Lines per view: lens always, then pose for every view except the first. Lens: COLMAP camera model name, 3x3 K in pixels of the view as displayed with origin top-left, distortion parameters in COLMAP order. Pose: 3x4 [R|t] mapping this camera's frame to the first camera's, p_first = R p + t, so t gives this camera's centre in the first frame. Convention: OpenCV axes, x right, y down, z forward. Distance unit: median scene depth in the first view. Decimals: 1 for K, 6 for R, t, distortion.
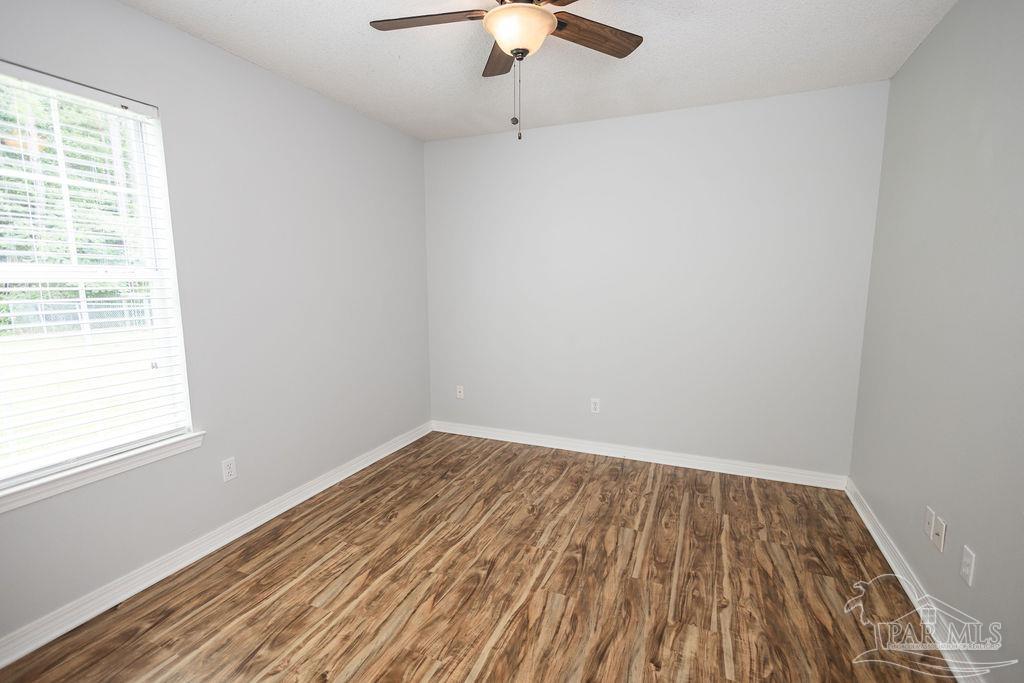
lens RADIAL K [[470.1, 0, 516.6], [0, 470.1, 341.7], [0, 0, 1]] dist [0.011724, -0.001015]
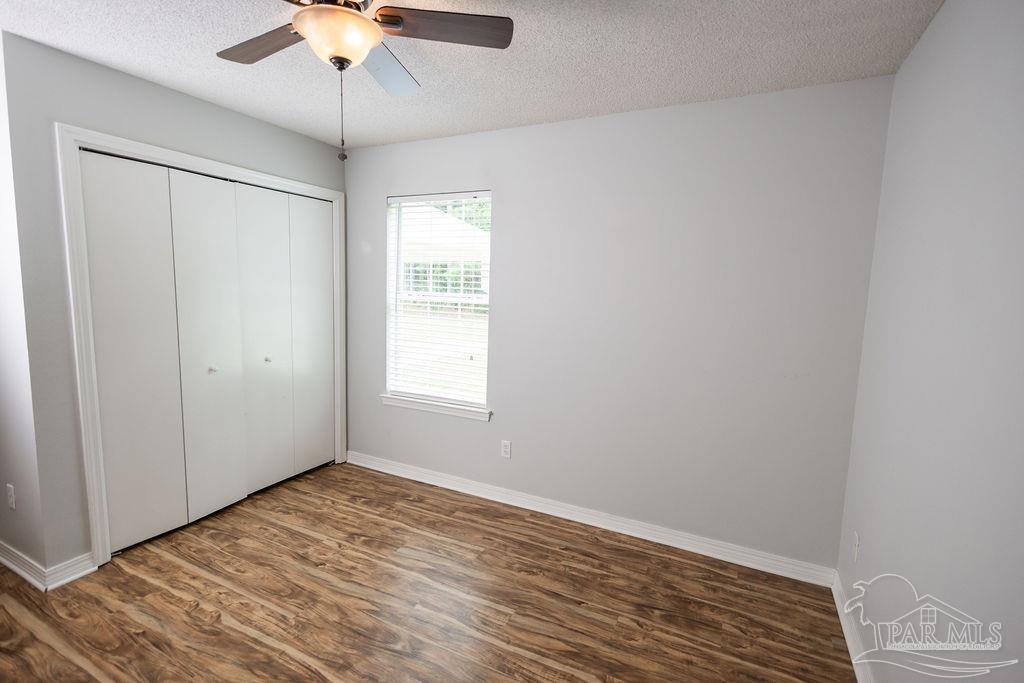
lens RADIAL K [[470.1, 0, 515.9], [0, 470.1, 338.9], [0, 0, 1]] dist [0.011724, -0.001015]
pose [[-0.063866, 0.118476, -0.990901, 0.608385], [-0.161778, 0.978565, 0.127428, -0.187745], [0.984758, 0.168444, -0.043330, 0.971280]]
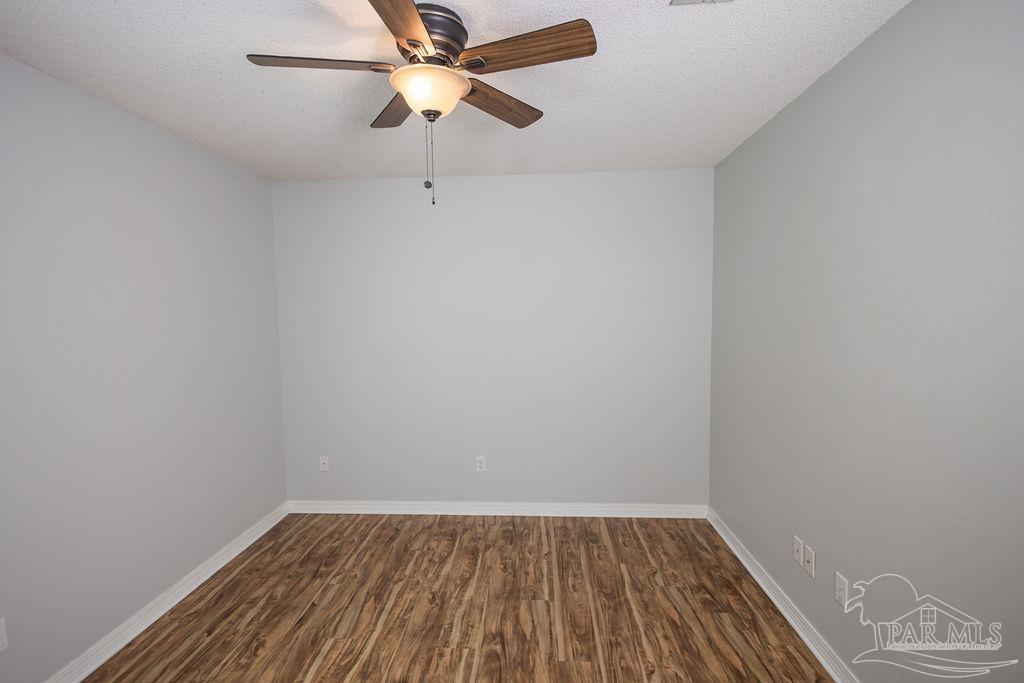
lens RADIAL K [[470.1, 0, 513.6], [0, 470.1, 341.5], [0, 0, 1]] dist [0.011724, -0.001015]
pose [[0.943756, -0.031997, 0.329092, -0.108368], [0.055870, 0.996427, -0.063342, -0.067569], [-0.325889, 0.078166, 0.942171, 0.074957]]
